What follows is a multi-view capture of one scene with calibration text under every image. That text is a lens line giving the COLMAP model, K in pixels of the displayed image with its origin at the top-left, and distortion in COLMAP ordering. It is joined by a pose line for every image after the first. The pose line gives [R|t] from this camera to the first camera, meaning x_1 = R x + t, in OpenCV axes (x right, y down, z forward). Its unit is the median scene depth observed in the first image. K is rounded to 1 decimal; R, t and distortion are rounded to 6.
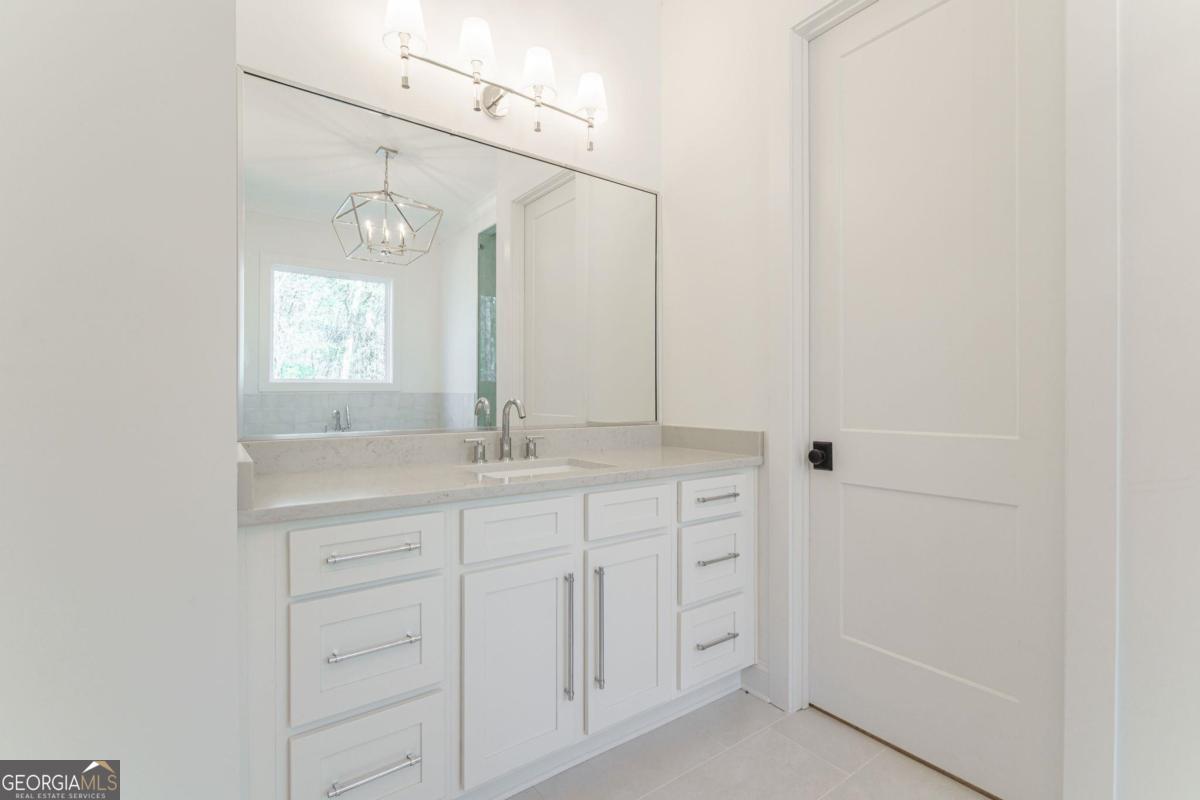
lens RADIAL K [[546.2, 0, 600.2], [0, 546.2, 398.2], [0, 0, 1]] dist [0.001267, 0.000246]
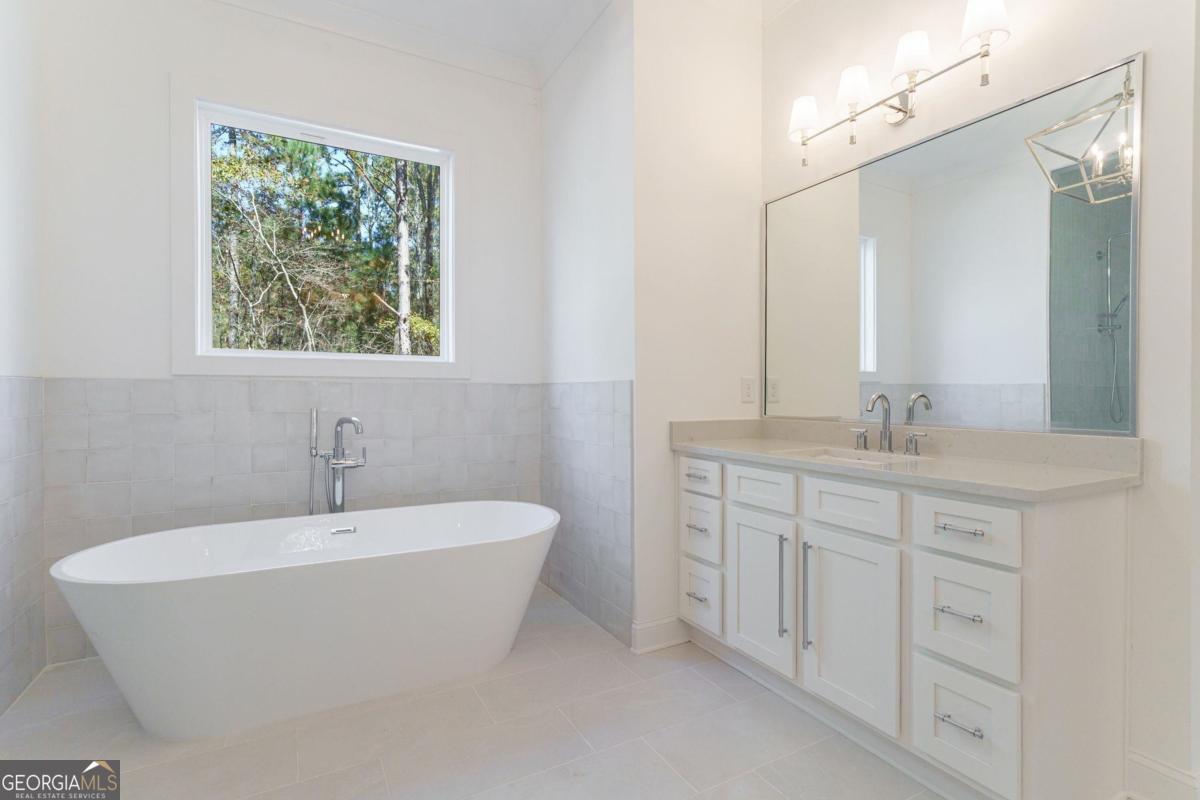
lens RADIAL K [[546.2, 0, 600.2], [0, 546.2, 398.2], [0, 0, 1]] dist [0.001267, 0.000246]
pose [[-0.147826, 0.001665, -0.989012, 1.017111], [-0.001804, 0.999996, 0.001953, 0.011665], [0.989012, 0.002073, -0.147823, 0.654653]]
